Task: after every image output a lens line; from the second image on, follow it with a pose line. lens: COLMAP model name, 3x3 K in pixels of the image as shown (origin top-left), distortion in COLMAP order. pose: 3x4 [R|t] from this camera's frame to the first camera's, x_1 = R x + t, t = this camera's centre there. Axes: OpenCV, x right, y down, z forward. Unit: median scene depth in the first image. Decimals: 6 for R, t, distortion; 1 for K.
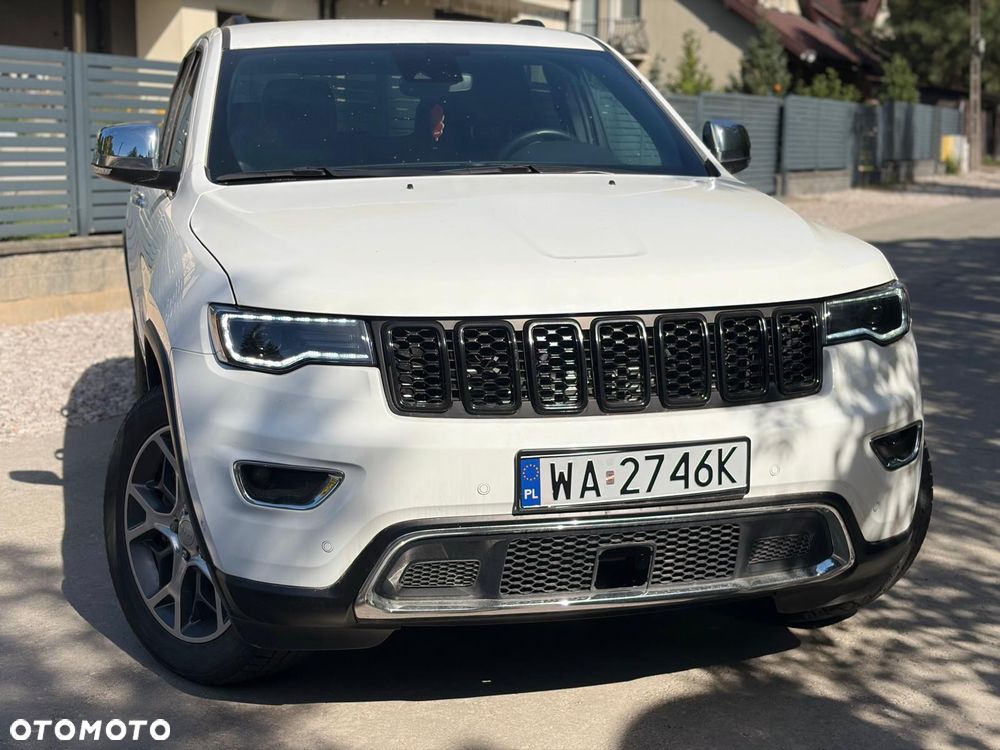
lens RADIAL K [[1596.0, 0, 500.0], [0, 1596.0, 375.0], [0, 0, 1]] dist [0.215482, -1.002738]
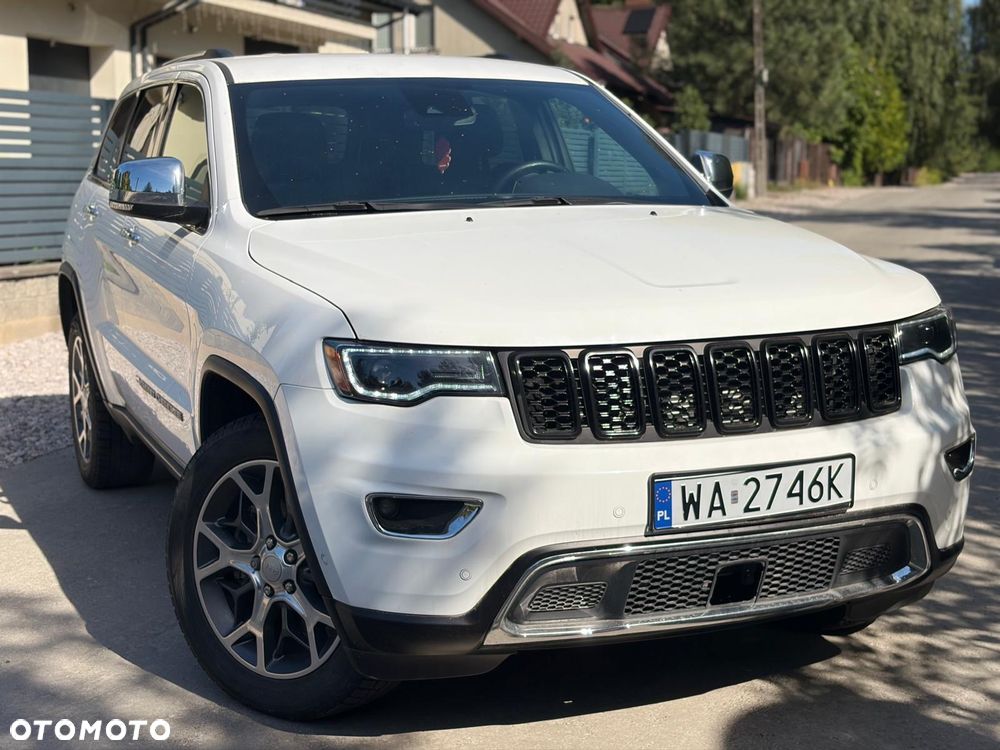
lens RADIAL K [[1596.0, 0, 500.0], [0, 1596.0, 375.0], [0, 0, 1]] dist [0.215482, -1.002738]
pose [[0.988781, -0.025560, 0.147166, -0.215777], [0.027975, 0.999505, -0.014368, -0.004017], [-0.146726, 0.018324, 0.989007, -0.009021]]
